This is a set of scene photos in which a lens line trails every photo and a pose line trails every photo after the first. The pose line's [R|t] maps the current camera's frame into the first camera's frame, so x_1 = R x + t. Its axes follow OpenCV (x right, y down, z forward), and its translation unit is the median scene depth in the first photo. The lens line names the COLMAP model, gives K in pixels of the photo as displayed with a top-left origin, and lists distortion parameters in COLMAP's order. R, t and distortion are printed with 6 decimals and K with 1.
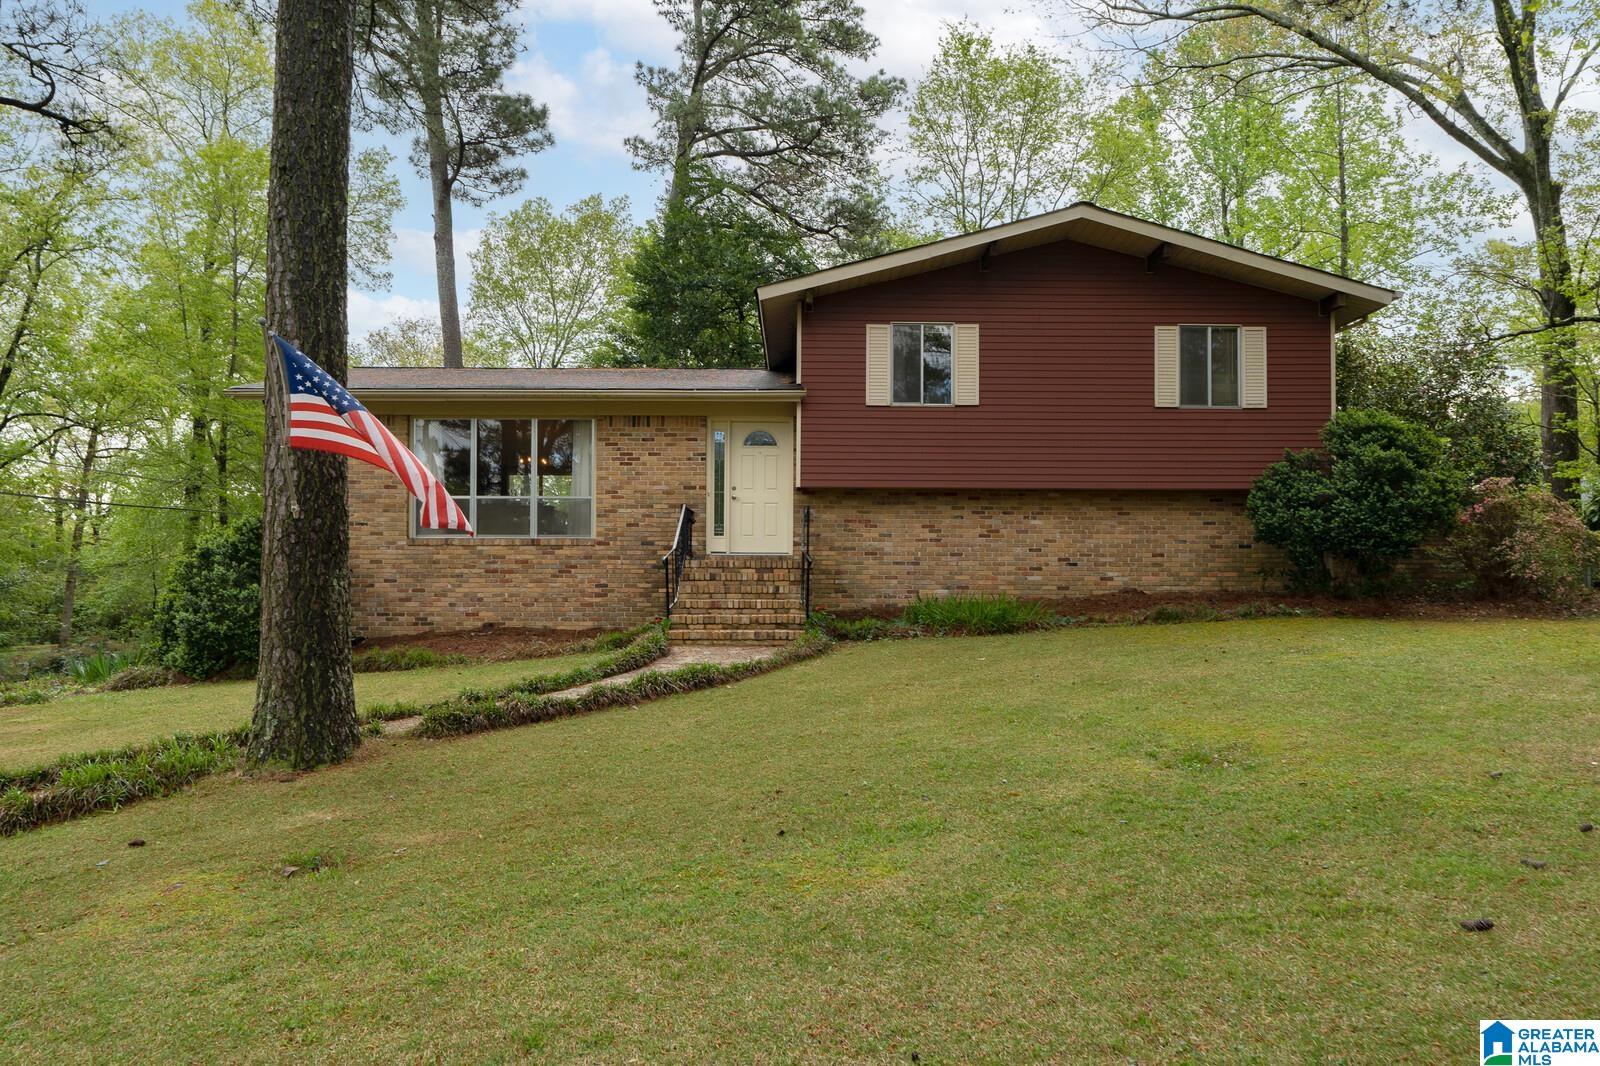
lens RADIAL K [[1083.9, 0, 807.5], [0, 1083.9, 547.8], [0, 0, 1]] dist [0.008097, -0.002830]
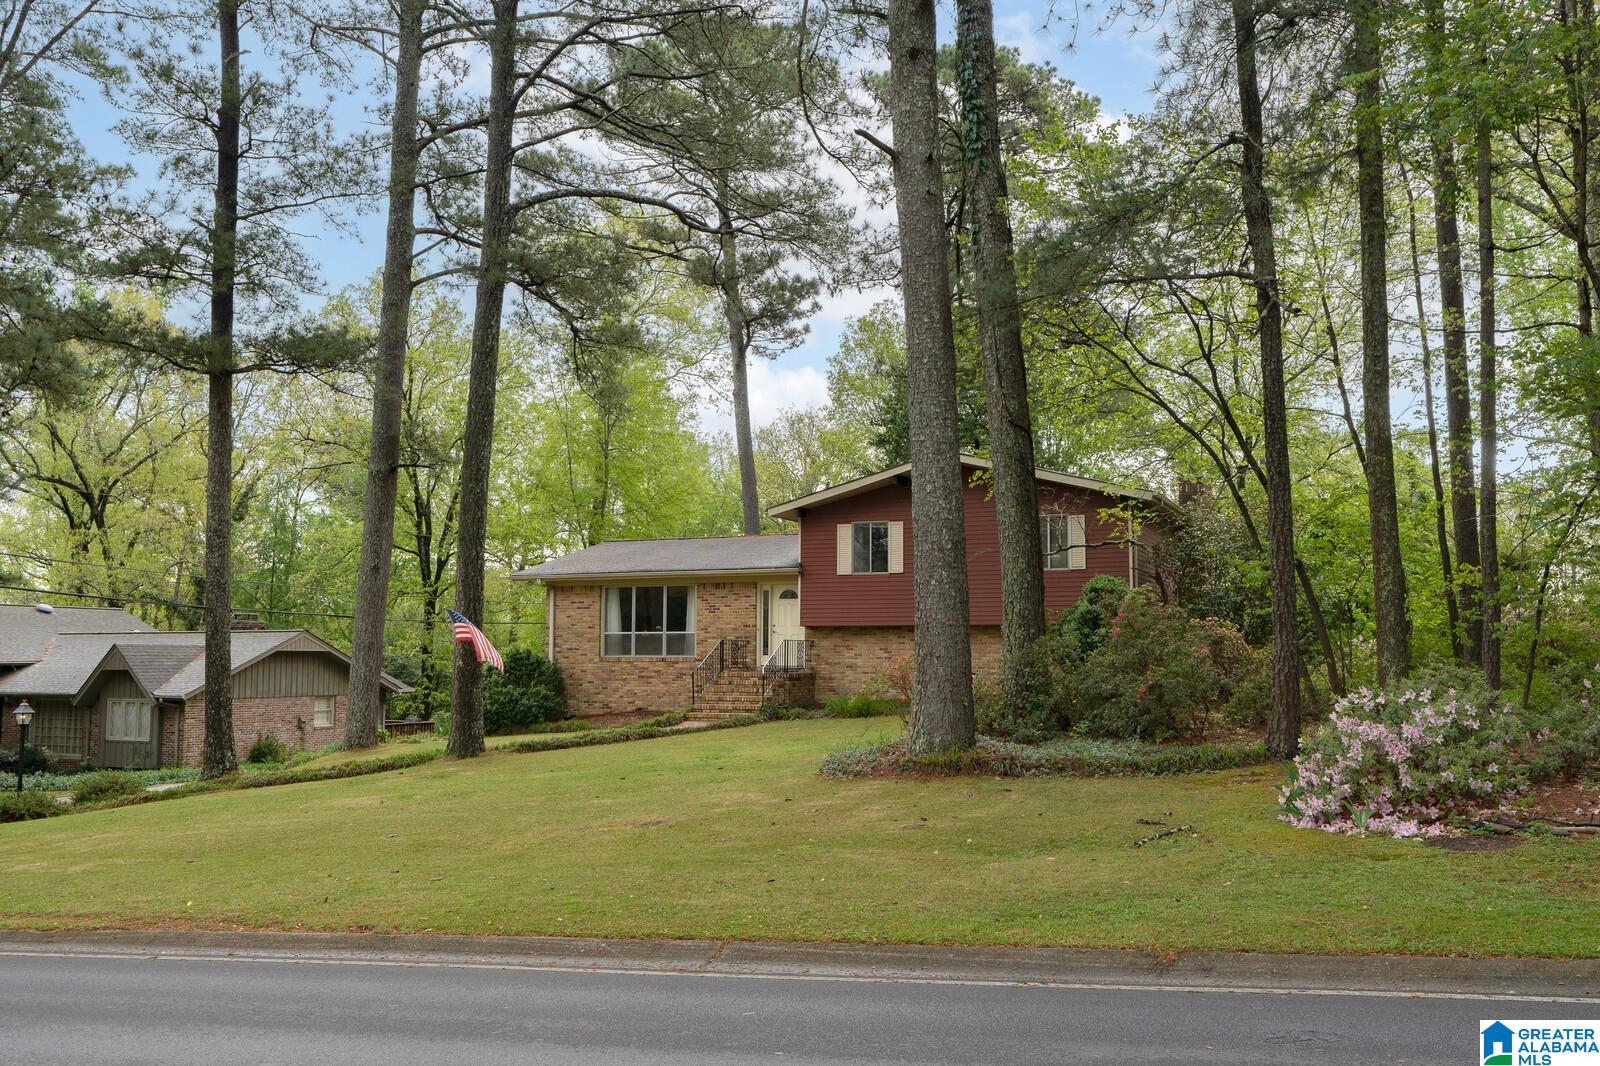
lens RADIAL K [[1346.0, 0, 800.7], [0, 1346.0, 521.2], [0, 0, 1]] dist [0.043965, 0.001585]
pose [[0.914500, -0.041552, -0.402447, 0.784342], [0.011973, 0.997056, -0.075738, -0.057787], [0.404409, 0.064444, 0.912305, -0.827646]]
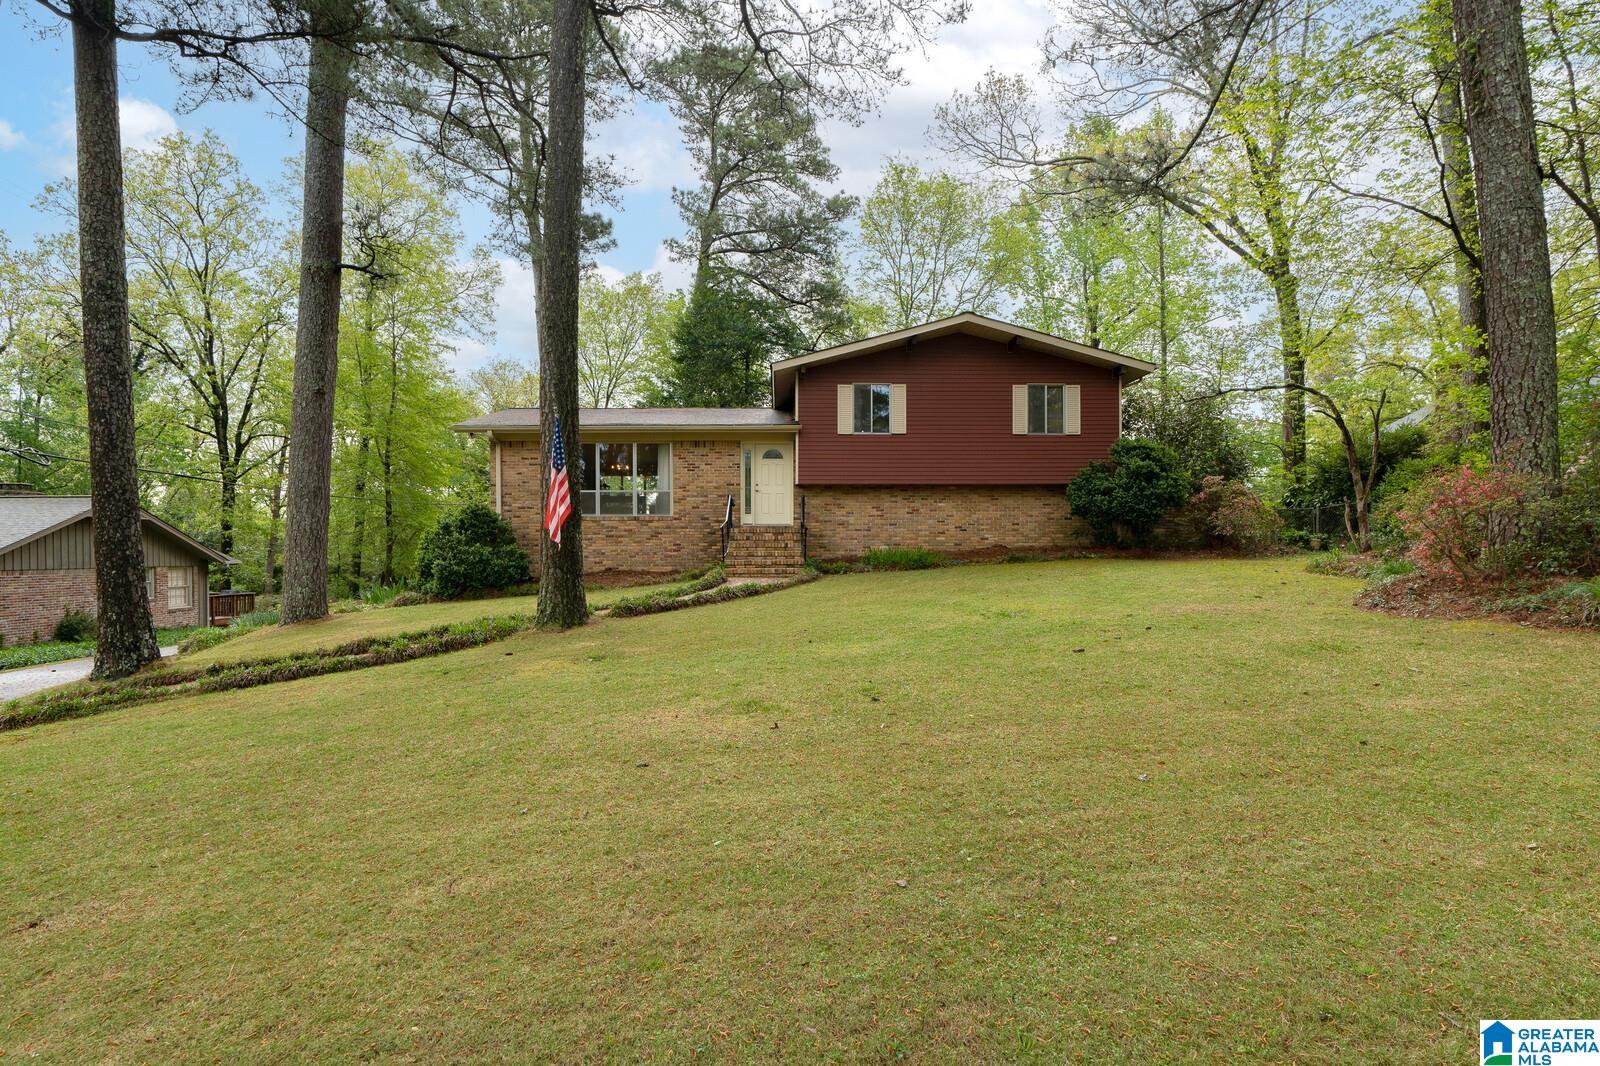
lens RADIAL K [[817.6, 0, 798.4], [0, 817.6, 534.7], [0, 0, 1]] dist [0.002268, 0.000341]
pose [[0.999864, -0.005988, 0.015351, -0.025051], [0.005830, 0.999930, 0.010318, 0.008017], [-0.015411, -0.010228, 0.999829, -0.235319]]
